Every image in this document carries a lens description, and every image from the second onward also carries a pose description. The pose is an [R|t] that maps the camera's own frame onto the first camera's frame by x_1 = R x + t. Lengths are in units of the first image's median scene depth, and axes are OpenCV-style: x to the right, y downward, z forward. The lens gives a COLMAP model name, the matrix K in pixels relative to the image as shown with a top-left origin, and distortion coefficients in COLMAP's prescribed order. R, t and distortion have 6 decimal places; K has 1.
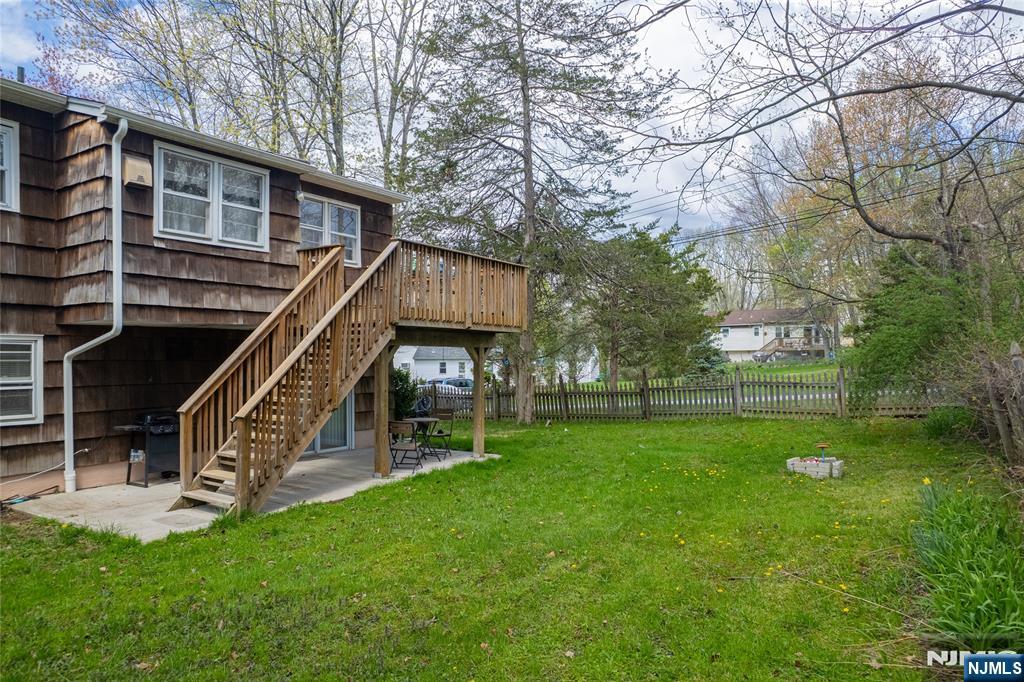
lens RADIAL K [[659.5, 0, 509.8], [0, 659.5, 347.2], [0, 0, 1]] dist [-0.076979, 0.069887]
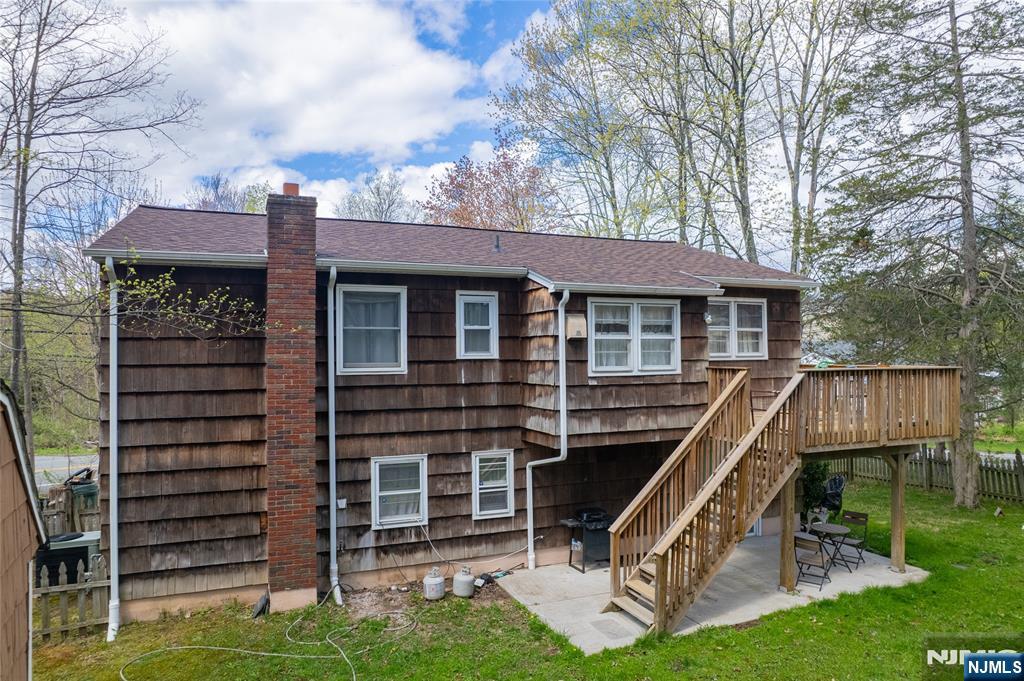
lens RADIAL K [[659.5, 0, 506.5], [0, 659.5, 346.5], [0, 0, 1]] dist [-0.076979, 0.069887]
pose [[0.820671, -0.003161, -0.571393, 0.030601], [0.009597, 0.999920, 0.008252, -0.228199], [0.571321, -0.012256, 0.820635, -0.100866]]
